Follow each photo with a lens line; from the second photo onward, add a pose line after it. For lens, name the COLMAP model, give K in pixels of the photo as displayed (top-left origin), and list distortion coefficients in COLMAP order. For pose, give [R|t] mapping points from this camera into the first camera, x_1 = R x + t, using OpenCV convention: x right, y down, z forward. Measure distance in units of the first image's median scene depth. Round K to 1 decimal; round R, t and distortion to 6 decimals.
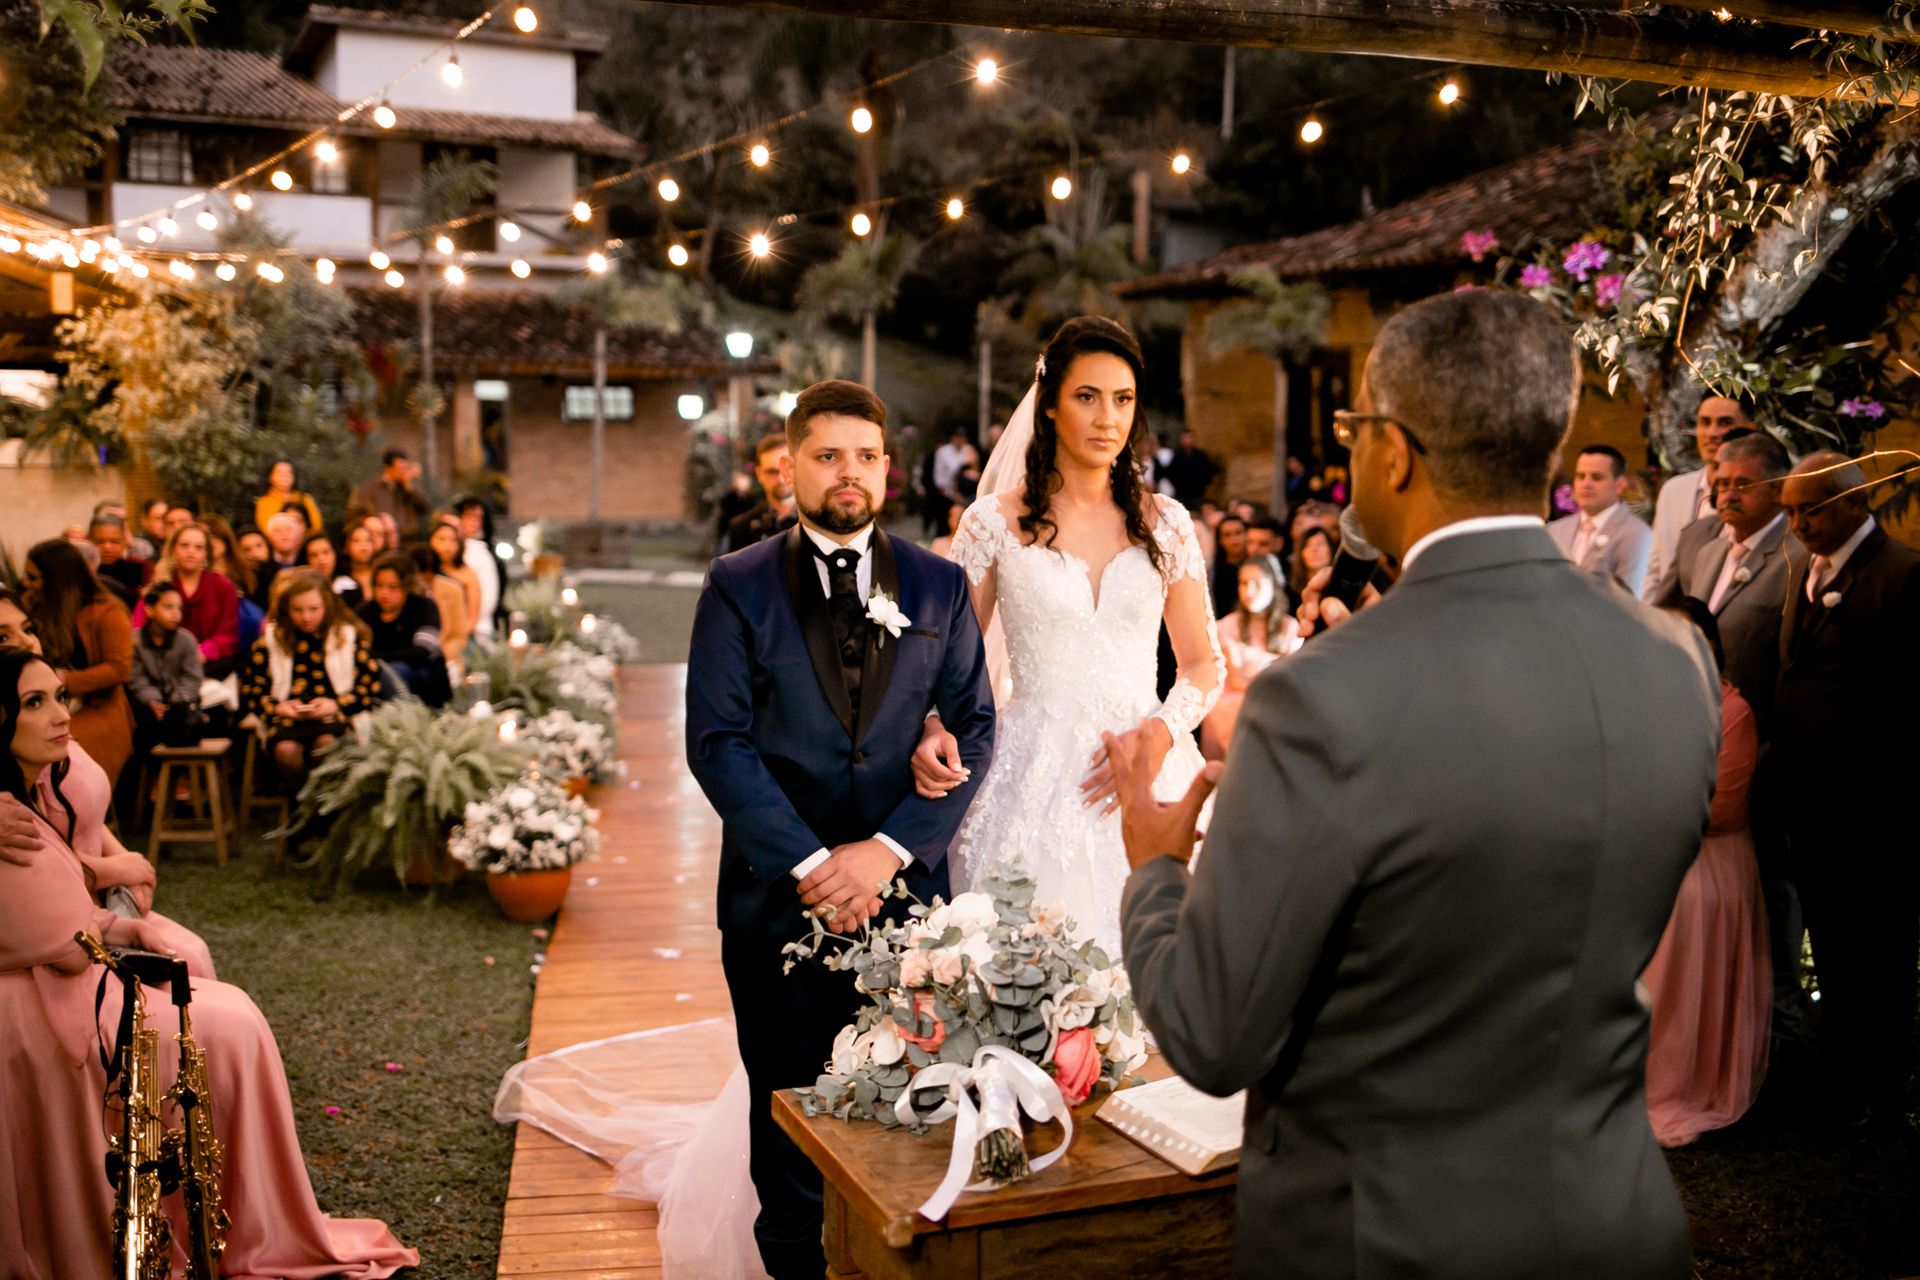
lens RADIAL K [[1908.4, 0, 960.0], [0, 1908.4, 640.0], [0, 0, 1]] dist [-0.066330, 0.030201]
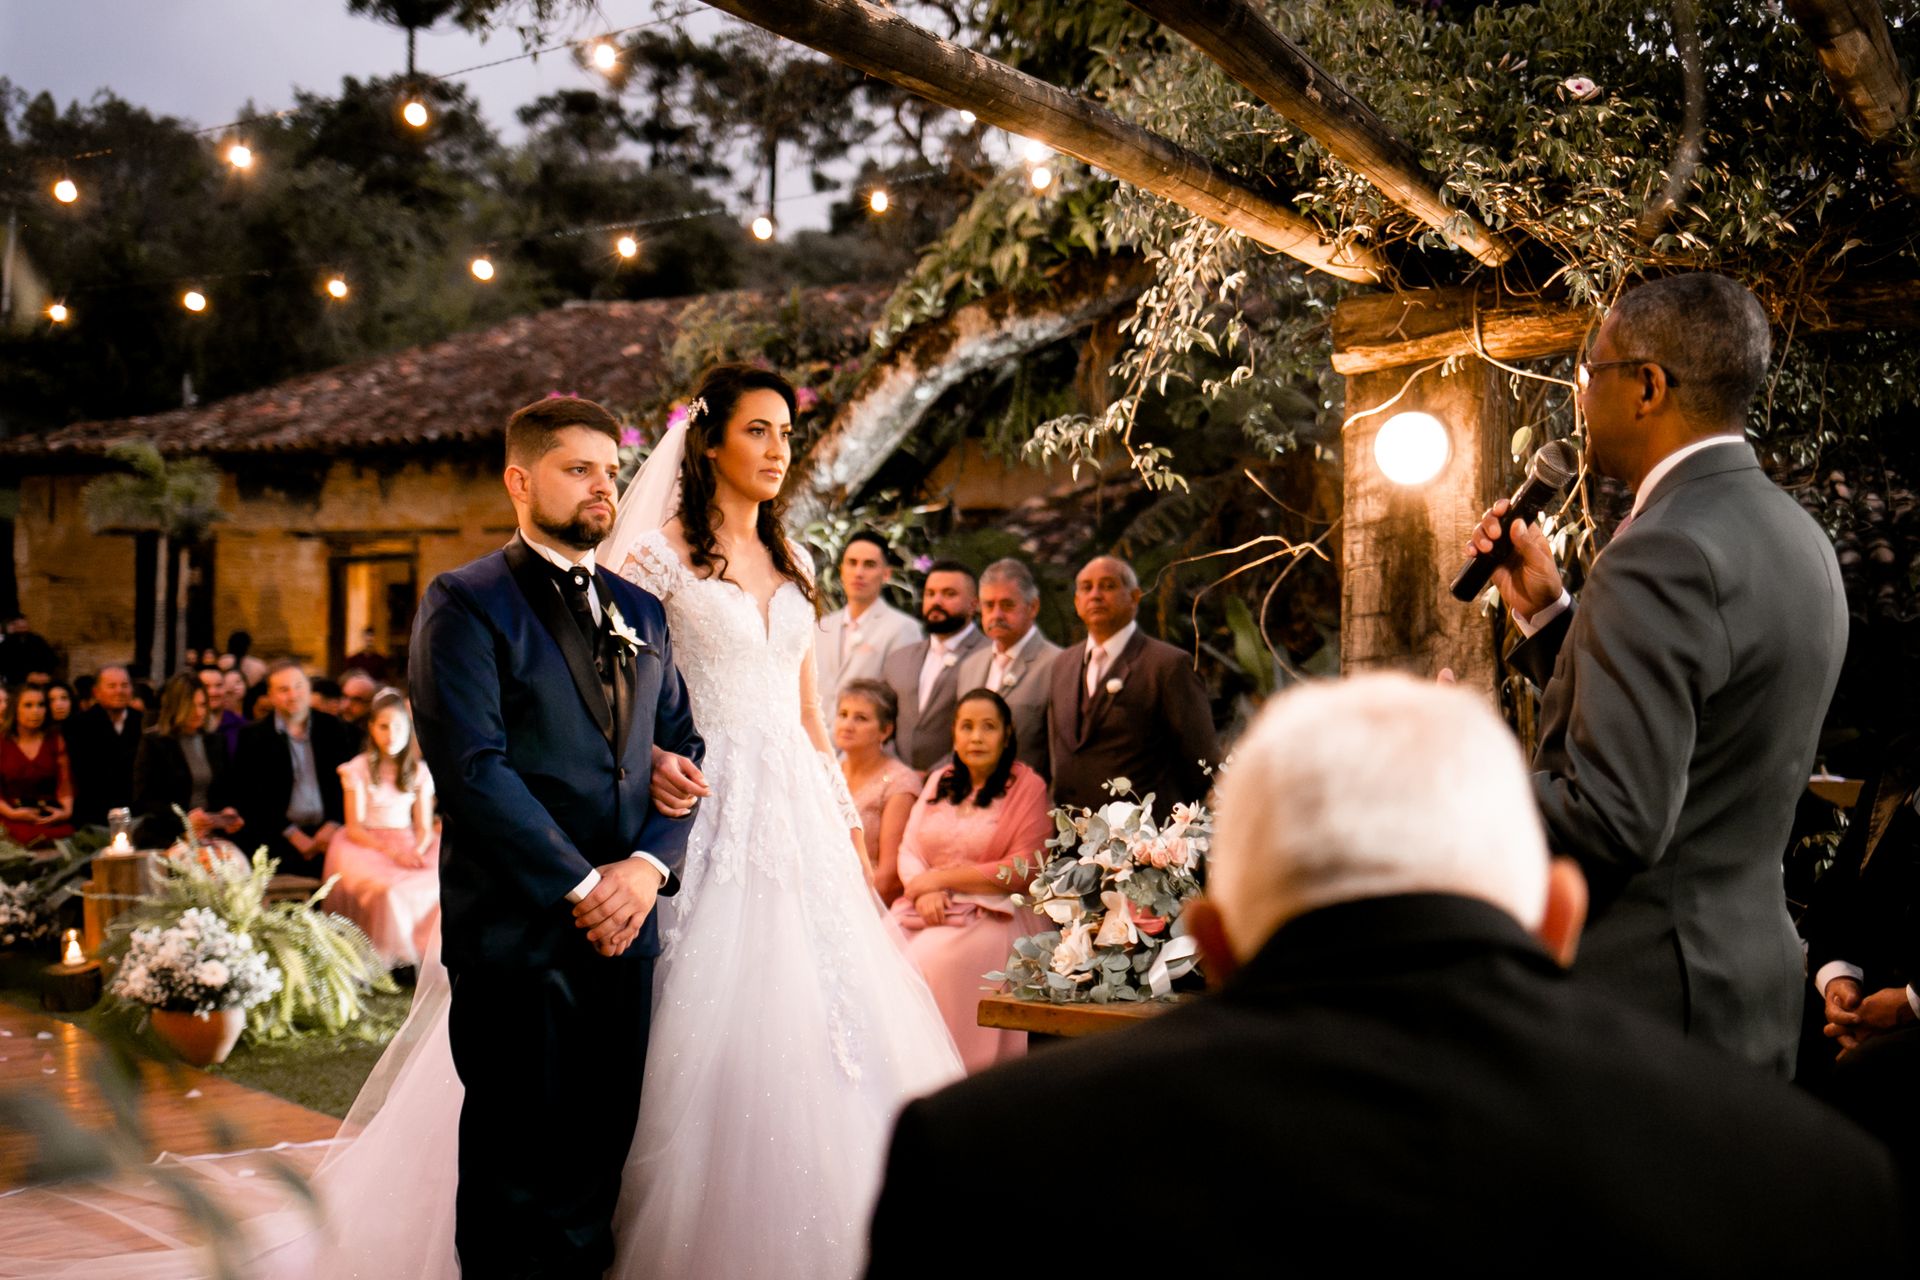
lens RADIAL K [[1936.4, 0, 960.0], [0, 1936.4, 640.0], [0, 0, 1]] dist [-0.050179, -0.014600]
pose [[0.825196, 0.017845, 0.564564, -0.174854], [0.042806, 0.994651, -0.094008, 0.034891], [-0.563221, 0.101742, 0.820018, 0.030340]]
